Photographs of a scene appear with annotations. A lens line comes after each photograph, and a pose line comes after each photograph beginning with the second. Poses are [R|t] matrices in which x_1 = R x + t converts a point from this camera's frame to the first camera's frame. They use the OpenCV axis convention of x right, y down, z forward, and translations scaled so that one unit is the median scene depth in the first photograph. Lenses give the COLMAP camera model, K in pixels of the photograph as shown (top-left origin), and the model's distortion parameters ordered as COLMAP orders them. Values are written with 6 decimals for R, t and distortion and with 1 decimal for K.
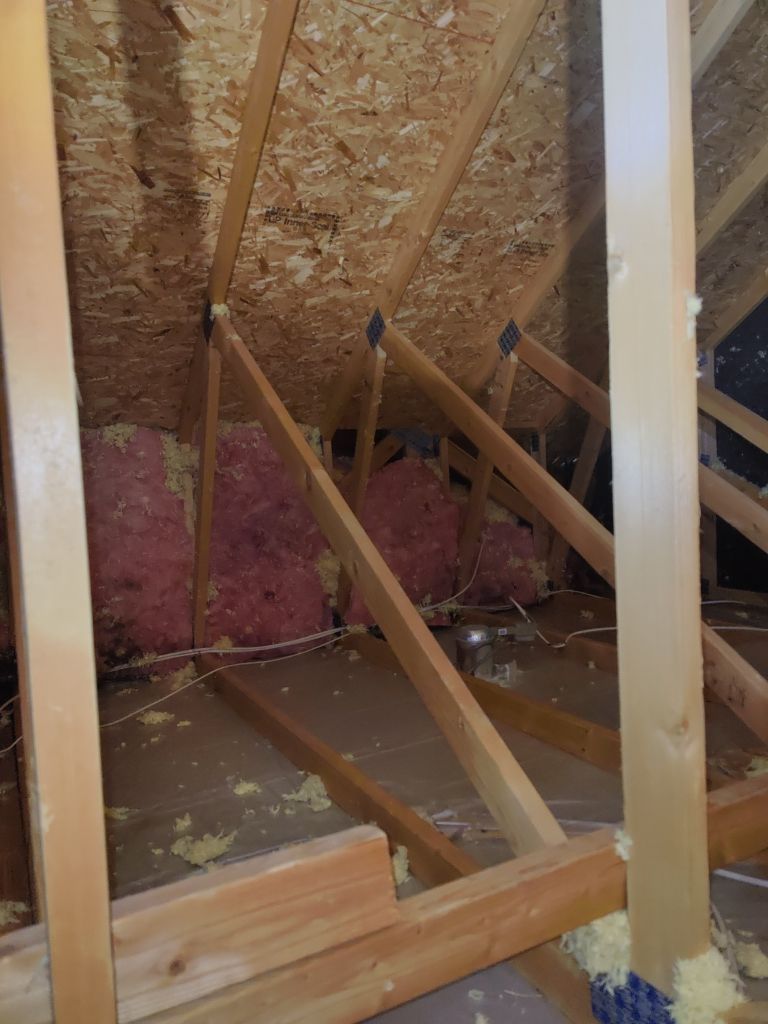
lens RADIAL K [[686.0, 0, 372.4], [0, 686.0, 523.8], [0, 0, 1]] dist [0.024532, -0.037900]
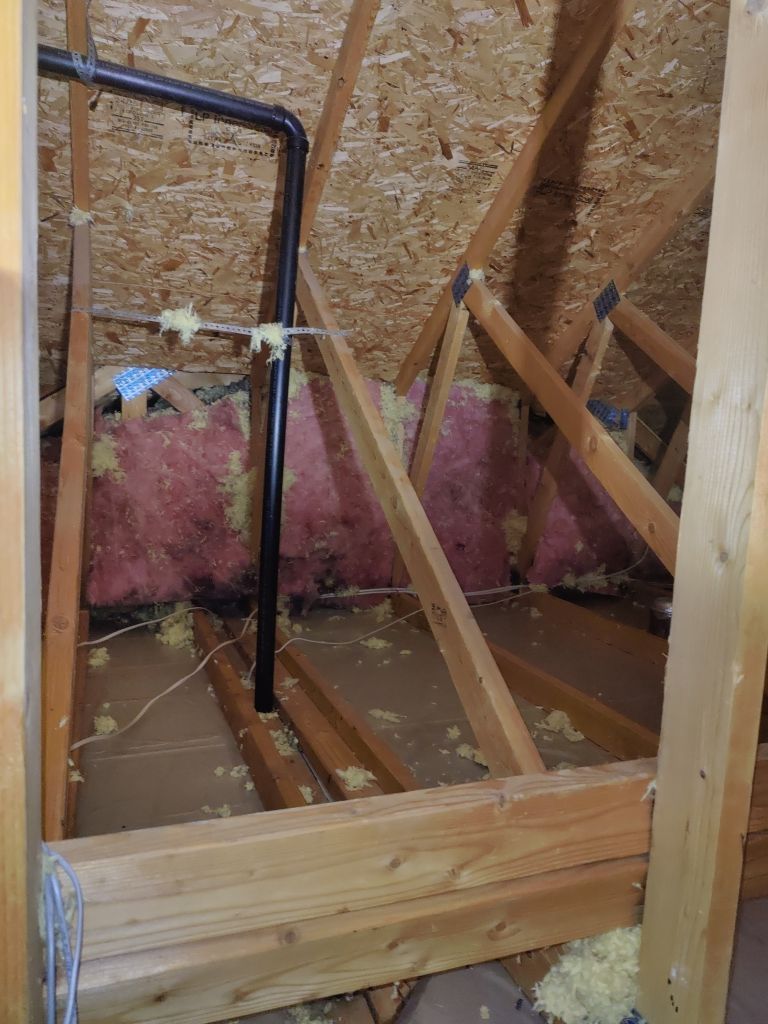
lens RADIAL K [[686.0, 0, 382.2], [0, 686.0, 513.5], [0, 0, 1]] dist [0.024532, -0.037900]
pose [[0.985810, 0.108272, -0.128279, -0.187661], [-0.102856, 0.993531, 0.048134, 0.019995], [0.132661, -0.034256, 0.990569, -0.086716]]
